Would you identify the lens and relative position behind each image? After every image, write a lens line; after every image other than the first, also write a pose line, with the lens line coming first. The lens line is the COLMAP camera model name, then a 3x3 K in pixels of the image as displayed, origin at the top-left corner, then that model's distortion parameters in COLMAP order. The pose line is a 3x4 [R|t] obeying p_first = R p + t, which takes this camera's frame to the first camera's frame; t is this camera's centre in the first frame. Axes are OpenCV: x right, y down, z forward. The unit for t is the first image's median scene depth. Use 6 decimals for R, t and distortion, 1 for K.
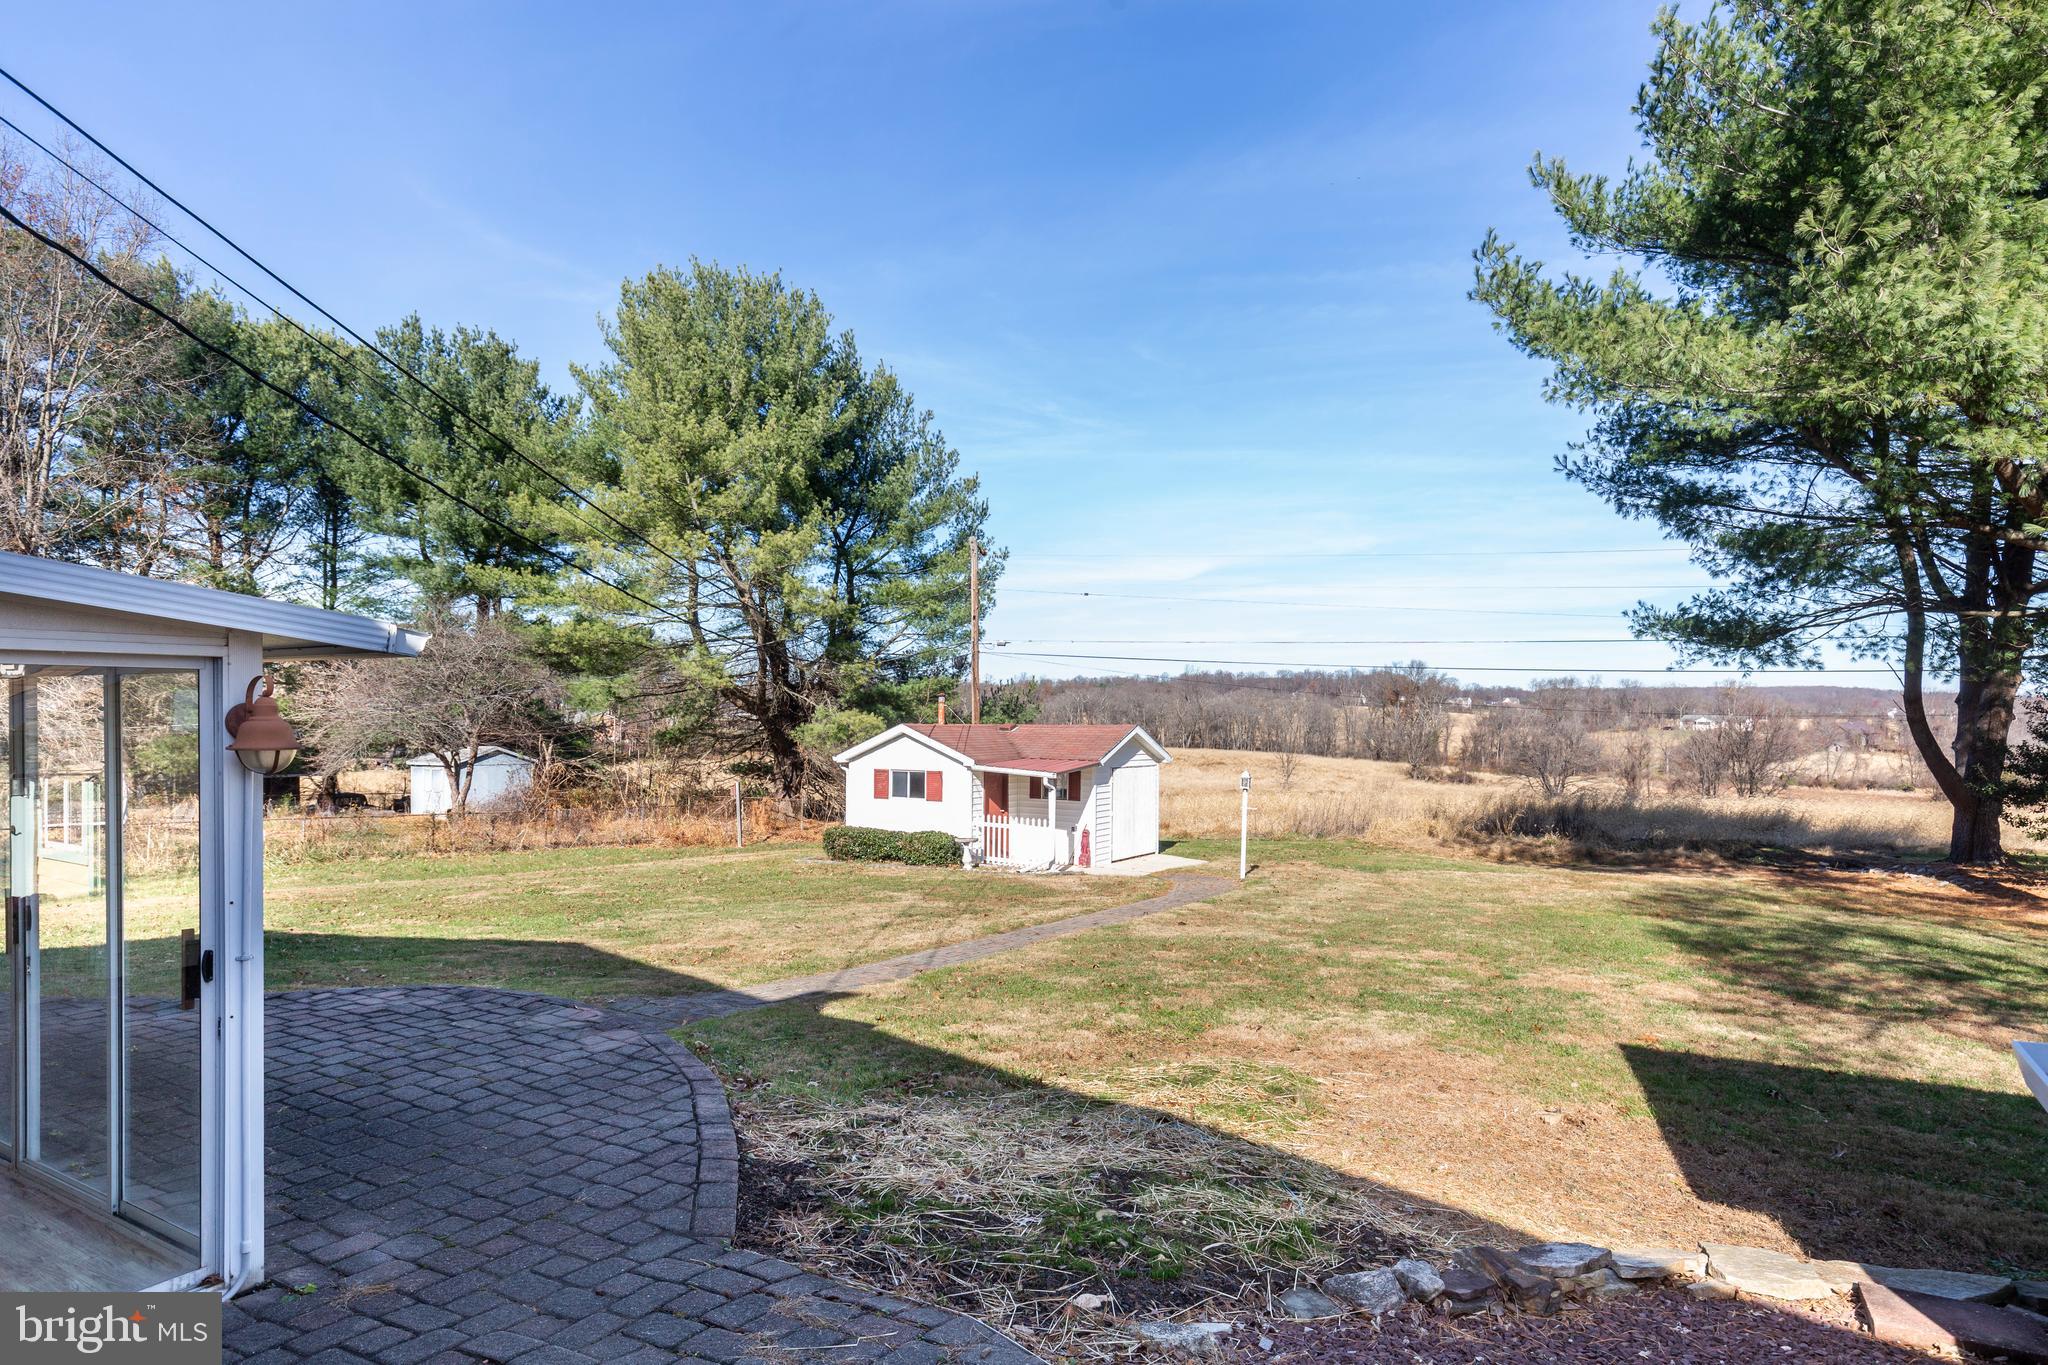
lens RADIAL K [[1190.6, 0, 971.6], [0, 1190.6, 722.8], [0, 0, 1]] dist [0.015851, 0.002349]
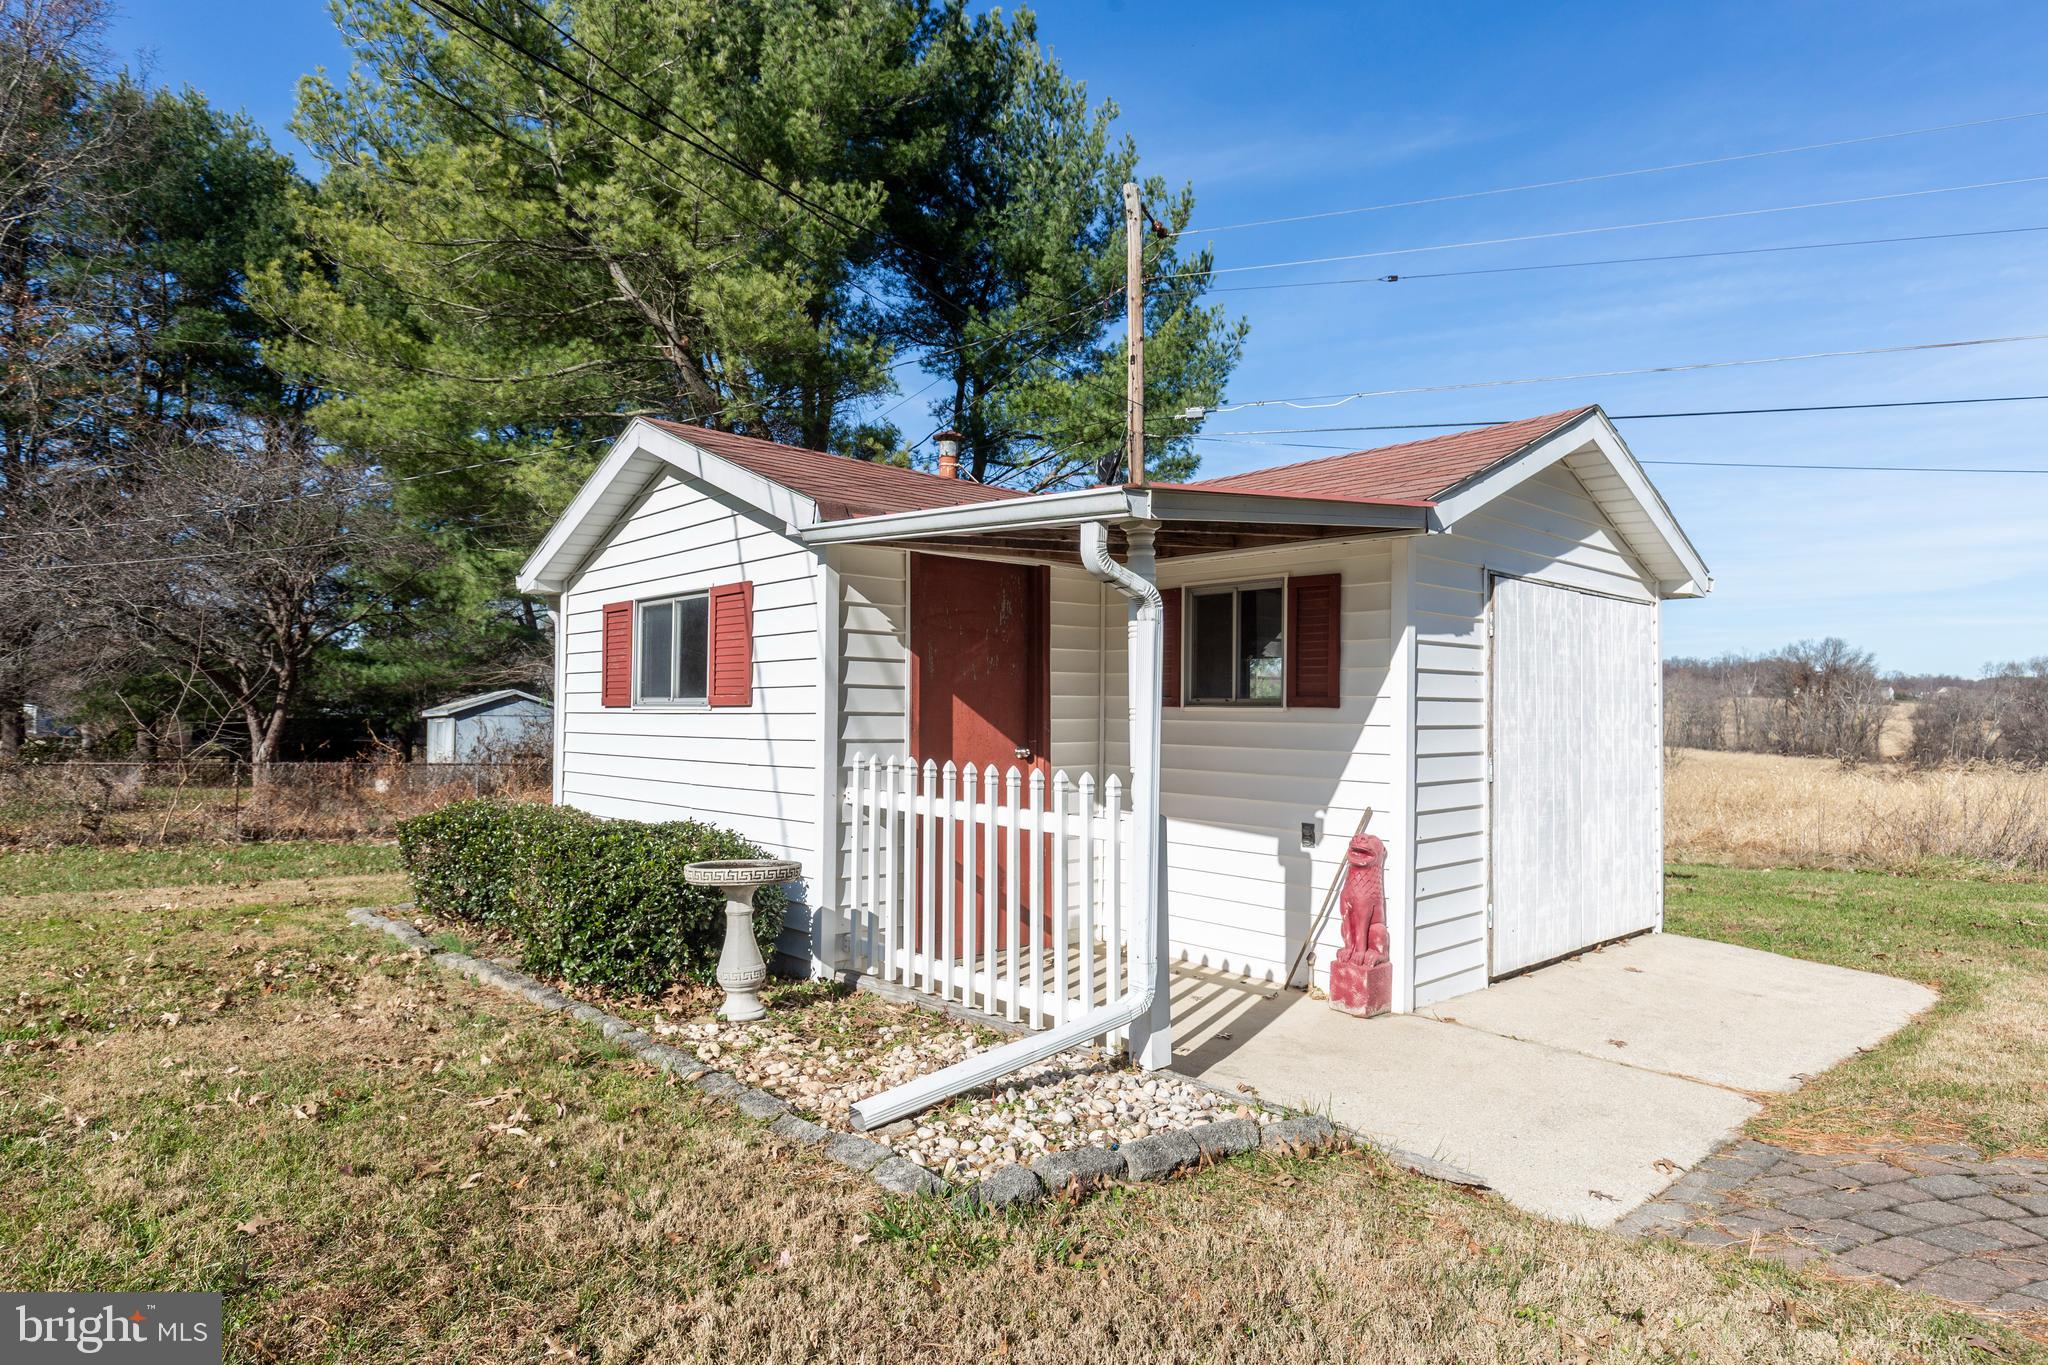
lens RADIAL K [[1190.6, 0, 979.0], [0, 1190.6, 706.2], [0, 0, 1]] dist [0.015851, 0.002349]
pose [[0.968600, -0.002761, -0.248608, 0.078722], [0.000270, 0.999949, -0.010050, 0.065832], [0.248623, 0.009667, 0.968552, 0.744408]]
